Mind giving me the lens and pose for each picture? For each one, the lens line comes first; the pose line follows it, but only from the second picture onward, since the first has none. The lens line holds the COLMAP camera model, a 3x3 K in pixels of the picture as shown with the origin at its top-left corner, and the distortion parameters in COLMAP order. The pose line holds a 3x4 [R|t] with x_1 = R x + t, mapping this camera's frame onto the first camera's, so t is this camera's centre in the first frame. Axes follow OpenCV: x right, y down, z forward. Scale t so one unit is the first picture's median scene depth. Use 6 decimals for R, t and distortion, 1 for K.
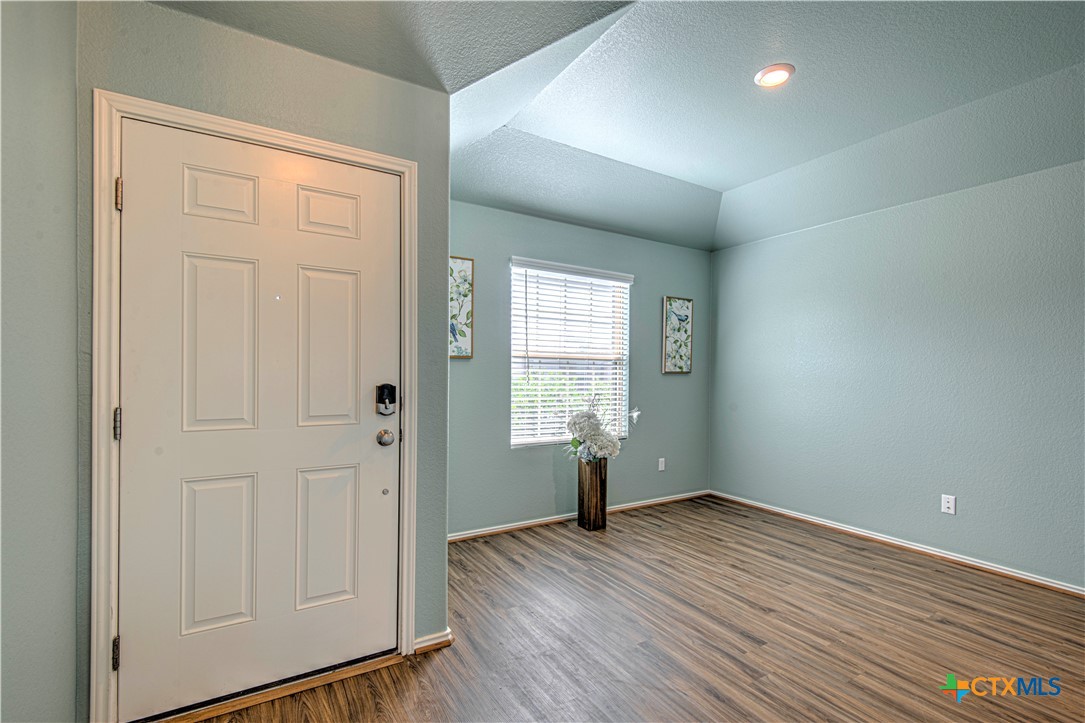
lens RADIAL K [[497.2, 0, 553.3], [0, 497.2, 368.5], [0, 0, 1]] dist [0.013268, -0.004537]
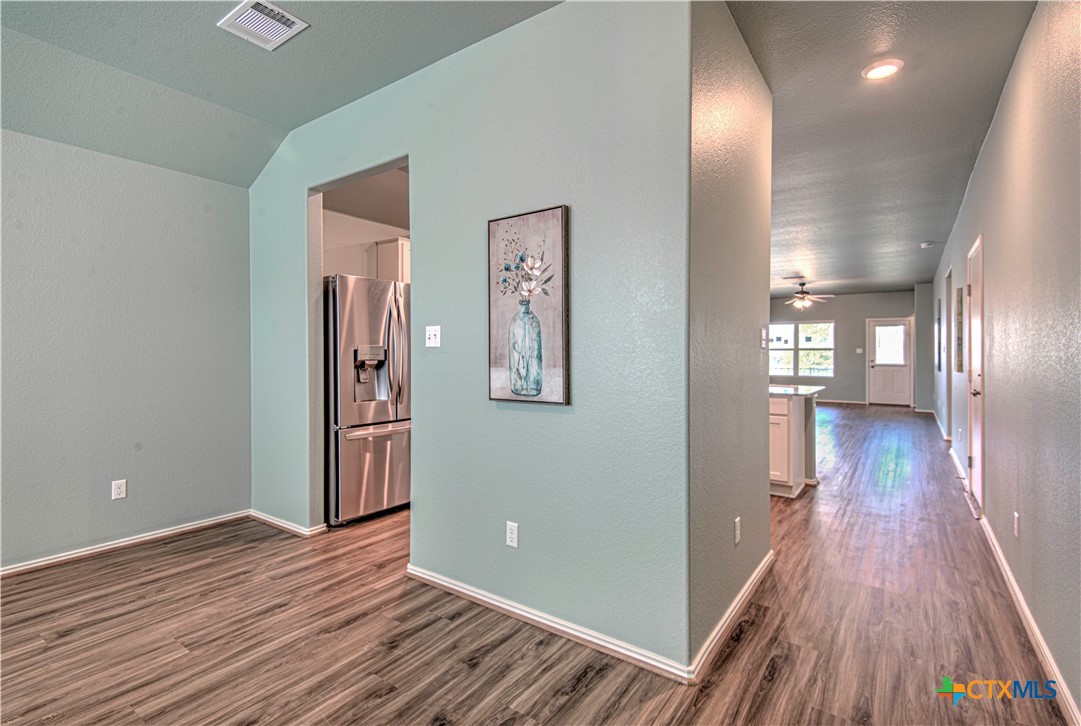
lens RADIAL K [[495.3, 0, 538.9], [0, 495.3, 361.2], [0, 0, 1]] dist [0.013268, -0.004537]
pose [[-0.393433, -0.020637, 0.919122, -0.232199], [-0.016027, 0.999750, 0.015586, 0.002545], [-0.919214, -0.008599, -0.393665, 0.406203]]
